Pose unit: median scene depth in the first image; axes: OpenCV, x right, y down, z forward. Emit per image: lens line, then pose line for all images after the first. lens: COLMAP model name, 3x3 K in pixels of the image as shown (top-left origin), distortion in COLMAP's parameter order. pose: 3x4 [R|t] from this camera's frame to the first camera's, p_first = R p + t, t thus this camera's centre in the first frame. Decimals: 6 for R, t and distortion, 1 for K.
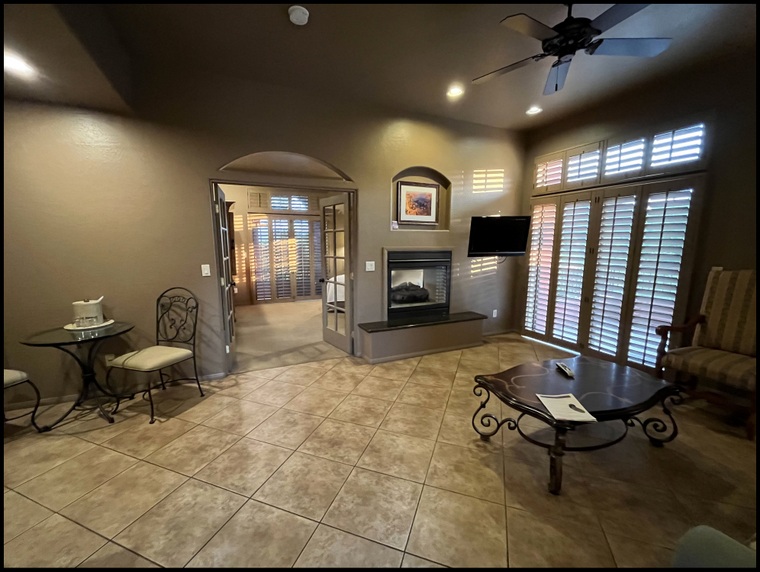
lens RADIAL K [[297.3, 0, 378.4], [0, 297.3, 288.6], [0, 0, 1]] dist [-0.005773, -0.000216]
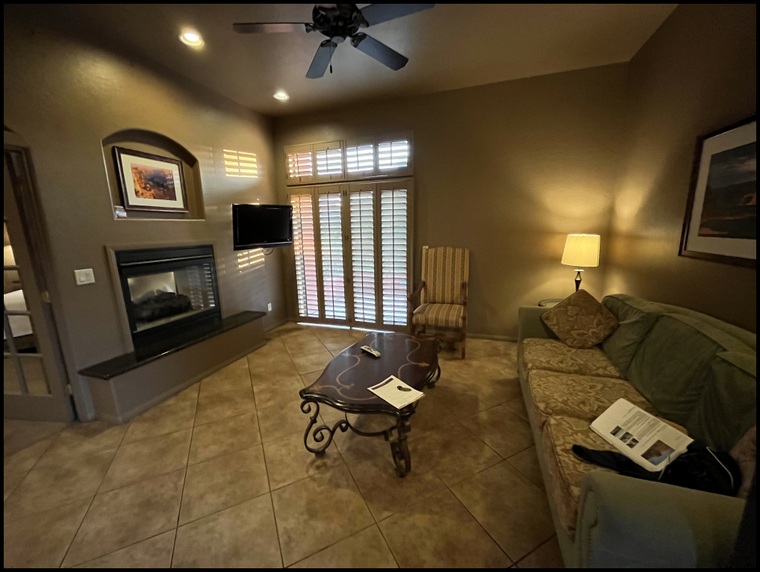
lens RADIAL K [[297.3, 0, 378.4], [0, 297.3, 288.6], [0, 0, 1]] dist [-0.005773, -0.000216]
pose [[0.700490, -0.157333, 0.696103, -0.029669], [0.133272, 0.987077, 0.088986, -0.020927], [-0.701108, 0.030437, 0.712406, 0.104537]]
